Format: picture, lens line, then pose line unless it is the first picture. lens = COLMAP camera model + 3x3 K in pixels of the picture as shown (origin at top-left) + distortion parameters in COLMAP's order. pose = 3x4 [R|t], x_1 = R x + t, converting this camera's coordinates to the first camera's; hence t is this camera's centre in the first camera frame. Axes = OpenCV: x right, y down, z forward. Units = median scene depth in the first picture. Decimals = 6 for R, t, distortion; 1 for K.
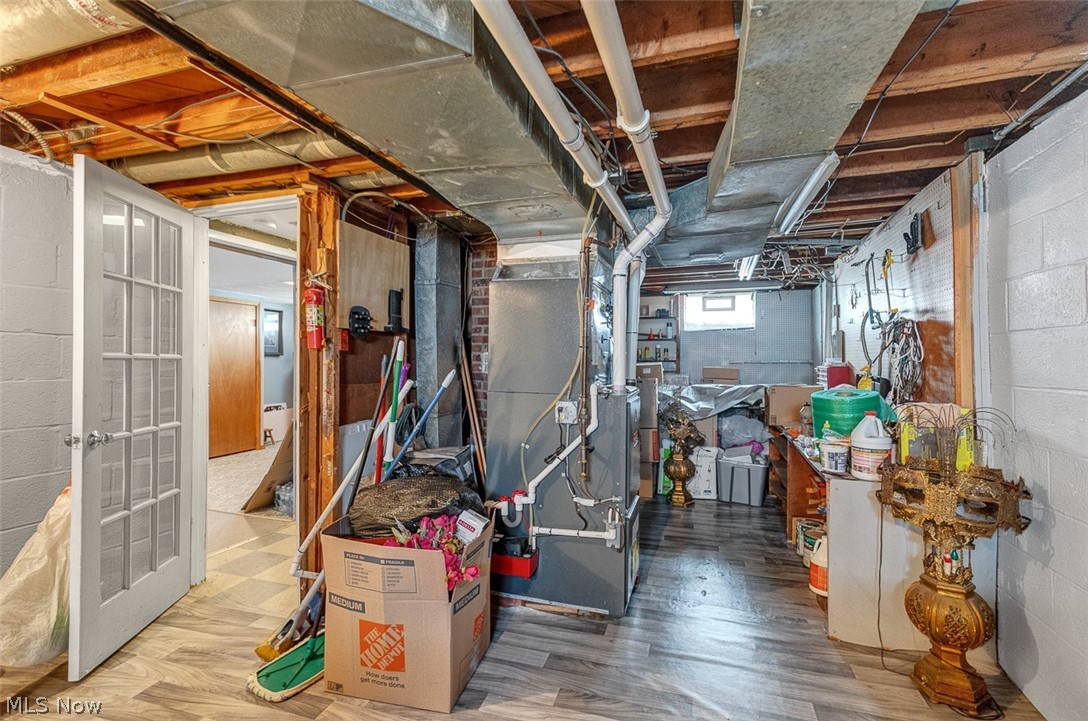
lens RADIAL K [[494.4, 0, 544.6], [0, 494.4, 355.9], [0, 0, 1]] dist [0.009856, -0.000563]
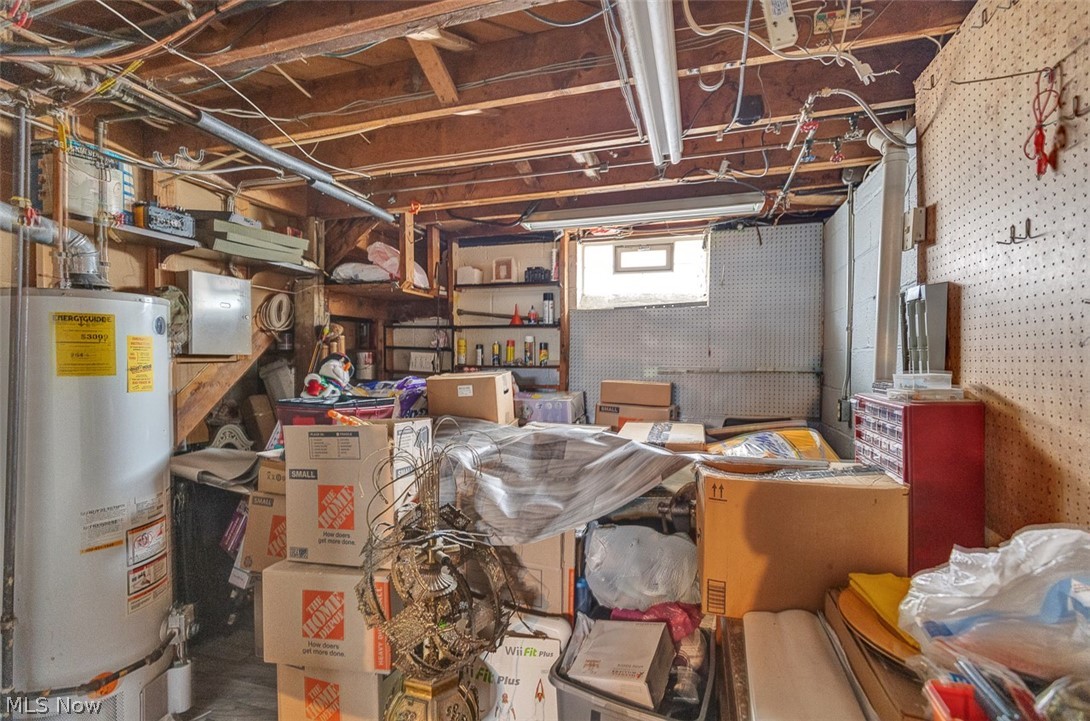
lens RADIAL K [[495.3, 0, 544.7], [0, 495.3, 363.8], [0, 0, 1]] dist [0.009856, -0.000563]
pose [[0.999535, 0.008102, 0.029380, 0.234793], [-0.008709, 0.999751, 0.020563, -0.003582], [-0.029206, -0.020809, 0.999357, 0.479357]]
